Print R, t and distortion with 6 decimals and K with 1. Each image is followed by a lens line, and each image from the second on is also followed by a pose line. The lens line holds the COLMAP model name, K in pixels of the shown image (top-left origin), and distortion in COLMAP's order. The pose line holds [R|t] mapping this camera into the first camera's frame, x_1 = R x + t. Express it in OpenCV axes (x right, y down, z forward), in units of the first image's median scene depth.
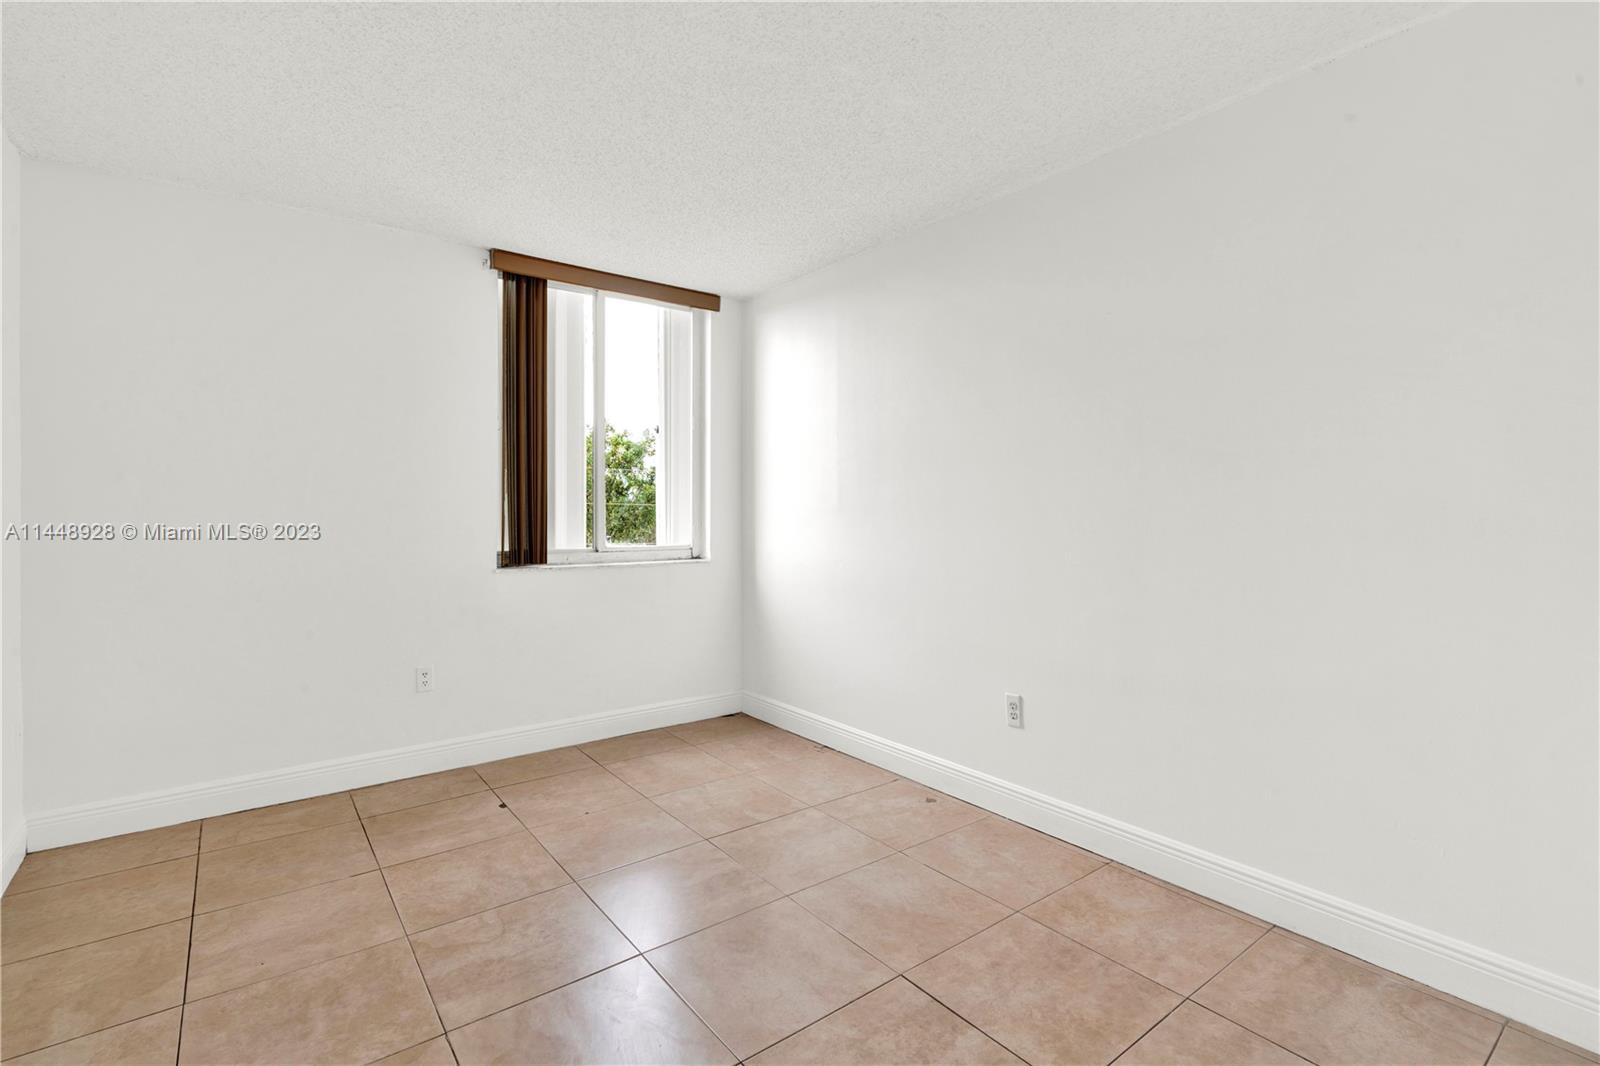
lens RADIAL K [[738.9, 0, 806.9], [0, 738.9, 515.5], [0, 0, 1]] dist [-0.003142, 0.001804]
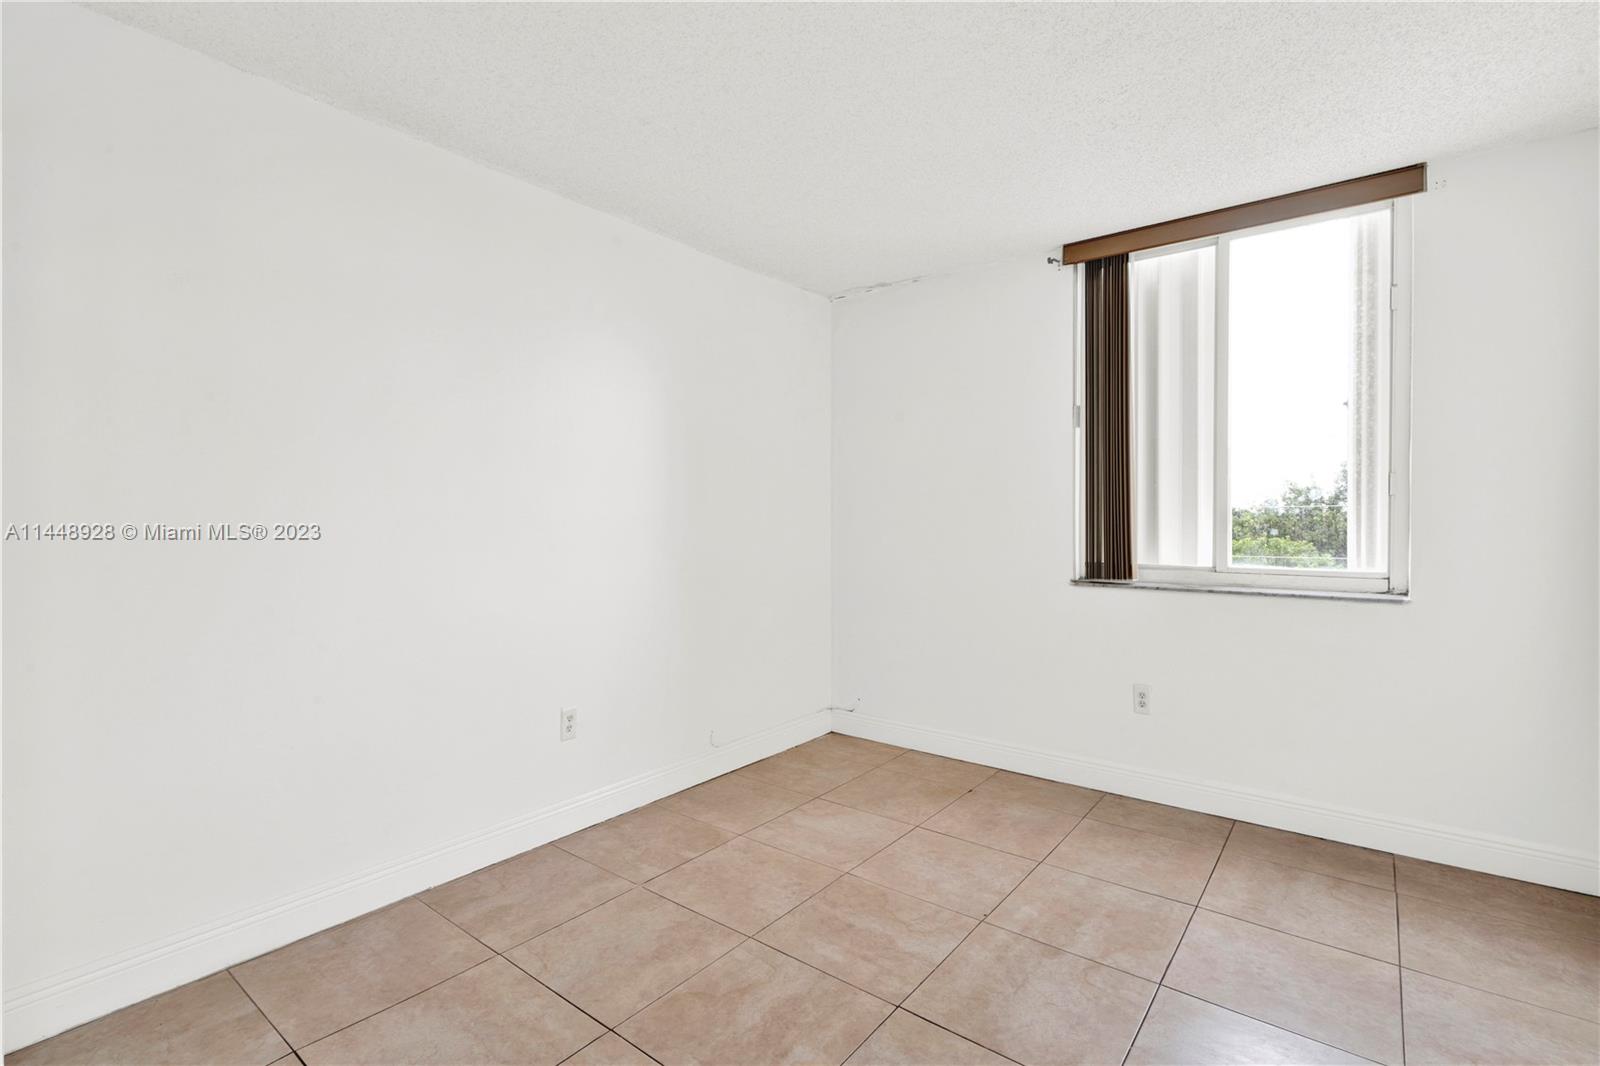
lens RADIAL K [[738.9, 0, 806.9], [0, 738.9, 515.5], [0, 0, 1]] dist [-0.003142, 0.001804]
pose [[0.249872, -0.010174, -0.968225, 0.388856], [-0.010715, 0.999855, -0.013272, 0.004933], [0.968220, 0.013691, 0.249727, 0.418301]]
